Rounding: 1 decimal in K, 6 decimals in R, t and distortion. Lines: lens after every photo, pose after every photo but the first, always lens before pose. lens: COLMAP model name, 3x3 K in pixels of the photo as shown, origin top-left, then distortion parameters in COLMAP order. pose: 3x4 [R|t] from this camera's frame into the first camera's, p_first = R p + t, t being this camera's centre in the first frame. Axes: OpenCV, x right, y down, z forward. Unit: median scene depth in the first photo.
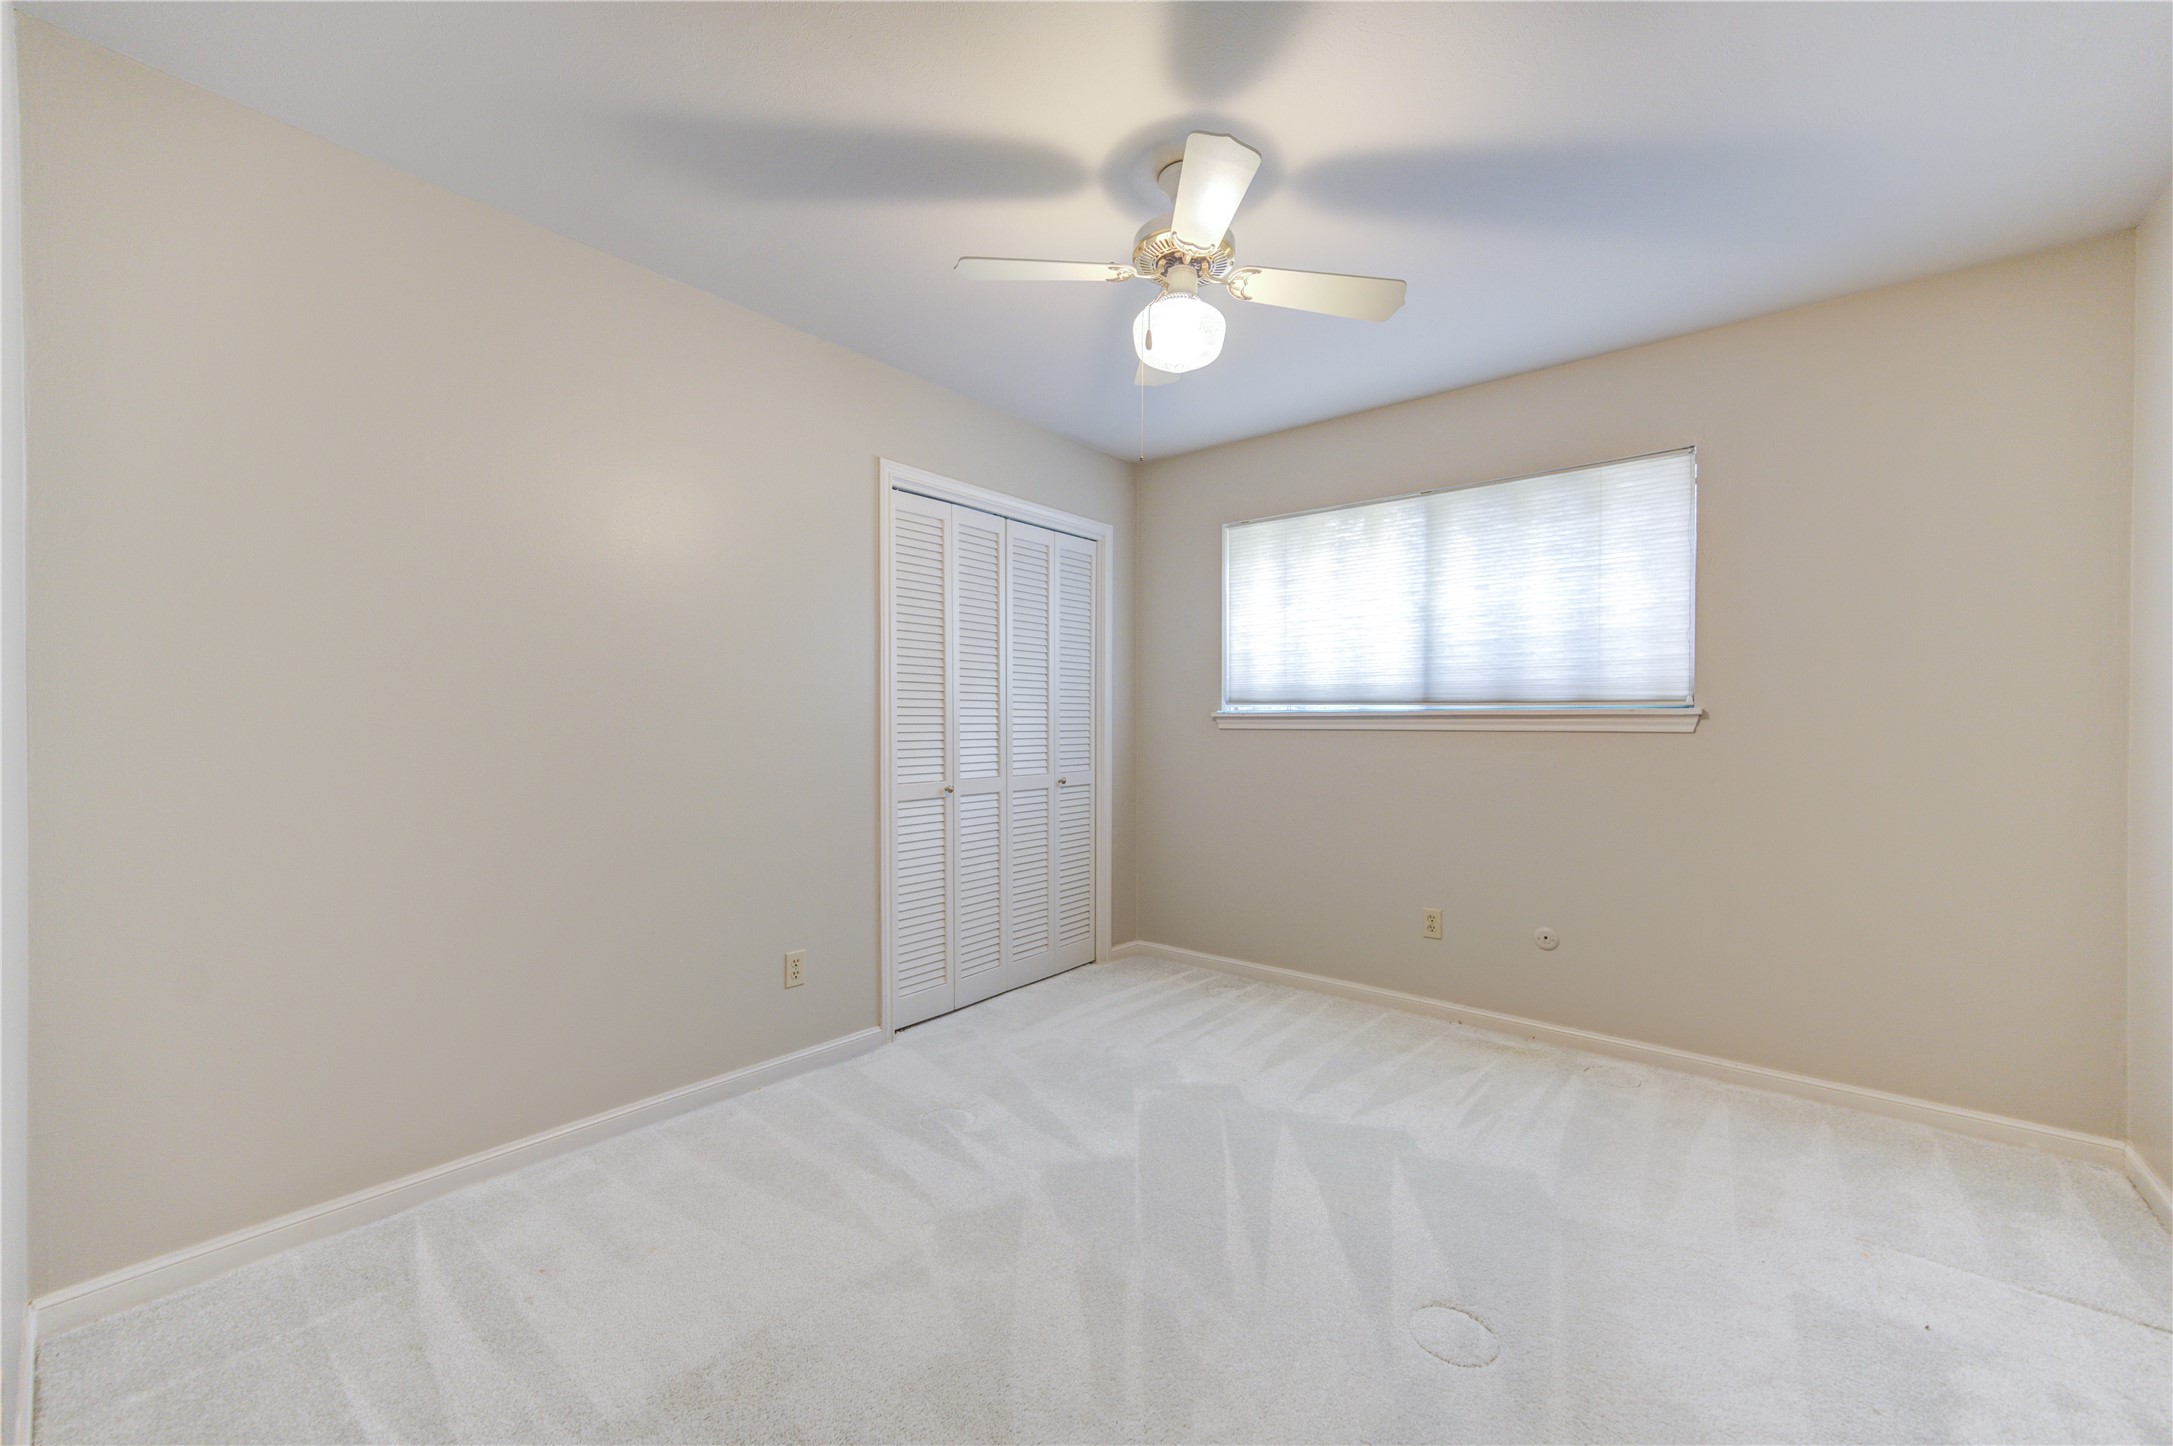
lens RADIAL K [[857.3, 0, 1082.2], [0, 857.3, 725.5], [0, 0, 1]] dist [0.001175, -0.000266]
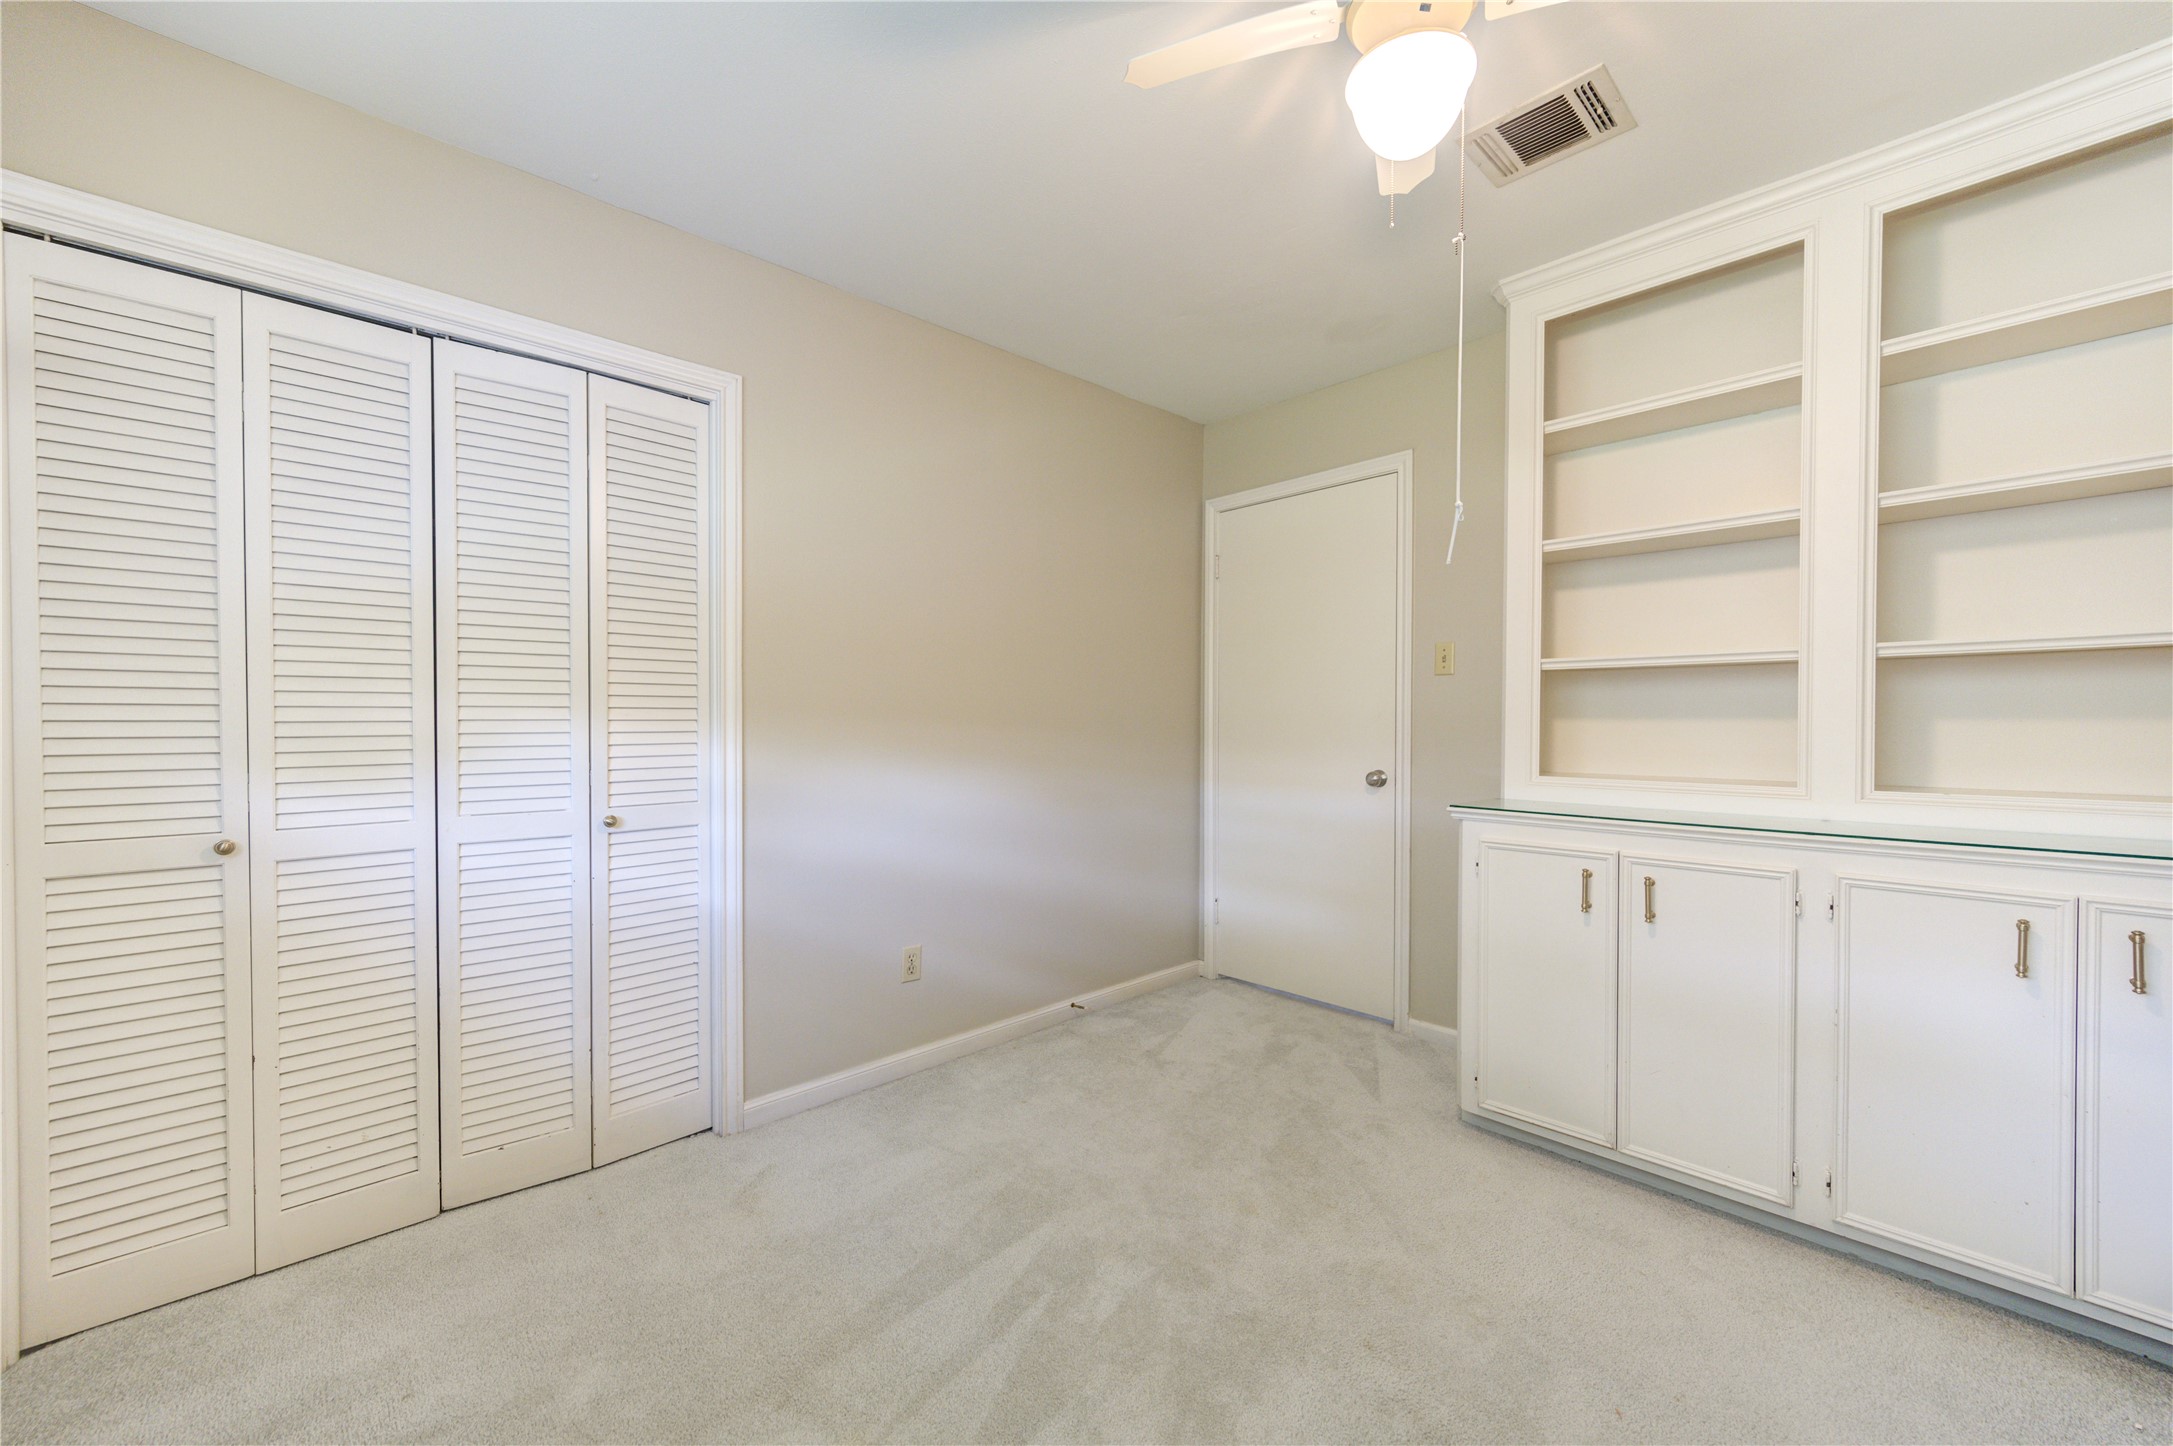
lens RADIAL K [[857.3, 0, 1091.3], [0, 857.3, 720.5], [0, 0, 1]] dist [0.001175, -0.000266]
pose [[0.993599, 0.005612, -0.112828, 0.377901], [-0.004768, 0.999959, 0.007751, -0.007413], [0.112867, -0.007163, 0.993584, 0.506508]]
